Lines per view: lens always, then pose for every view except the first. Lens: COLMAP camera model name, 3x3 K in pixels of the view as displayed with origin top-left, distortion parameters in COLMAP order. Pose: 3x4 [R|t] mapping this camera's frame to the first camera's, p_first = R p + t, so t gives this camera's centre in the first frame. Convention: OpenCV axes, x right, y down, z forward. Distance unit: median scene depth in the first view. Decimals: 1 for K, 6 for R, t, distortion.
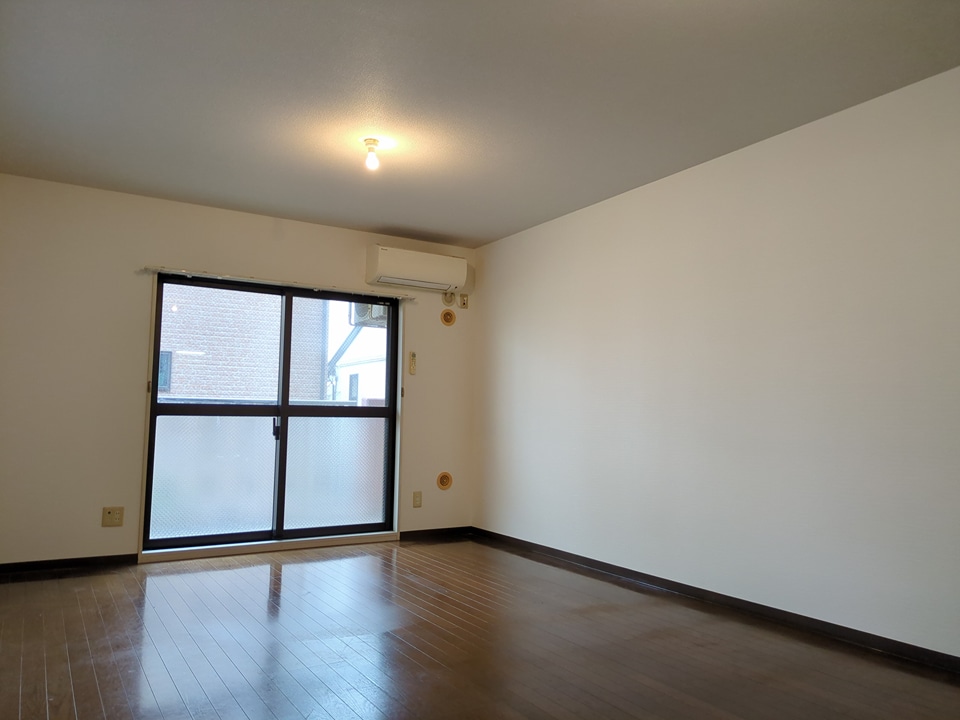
lens RADIAL K [[713.9, 0, 480.0], [0, 713.9, 360.0], [0, 0, 1]] dist [0.014682, -0.003531]
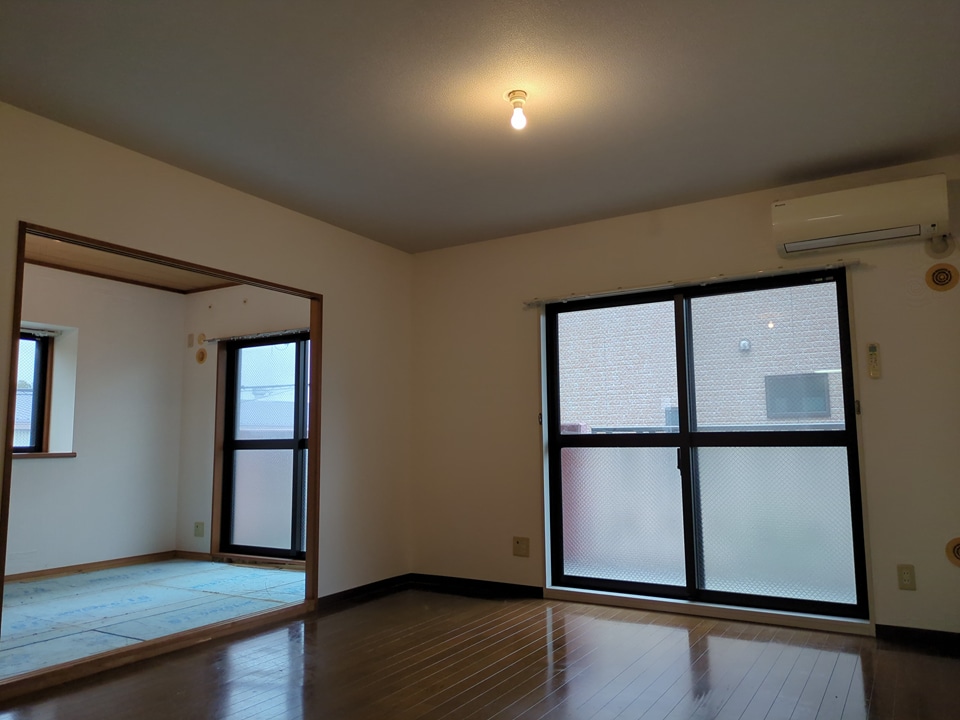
lens RADIAL K [[704.2, 0, 479.7], [0, 704.2, 365.6], [0, 0, 1]] dist [0.008617, -0.002375]
pose [[0.447284, -0.115305, -0.886928, 0.334306], [0.086217, 0.992595, -0.085562, 0.035358], [0.890227, -0.038198, 0.453914, 0.424466]]
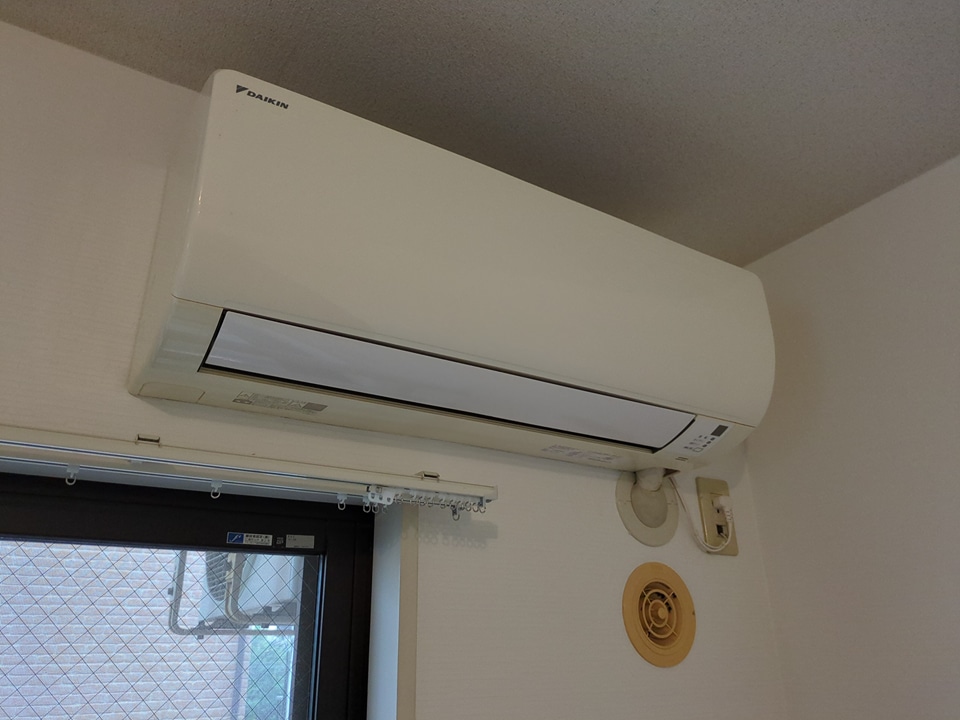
lens RADIAL K [[713.9, 0, 480.0], [0, 713.9, 360.0], [0, 0, 1]] dist [0.014682, -0.003531]
pose [[0.999483, -0.021416, 0.023993, -0.101240], [0.027772, 0.950956, -0.308077, -0.073012], [-0.016218, 0.308584, 0.951059, 0.909251]]
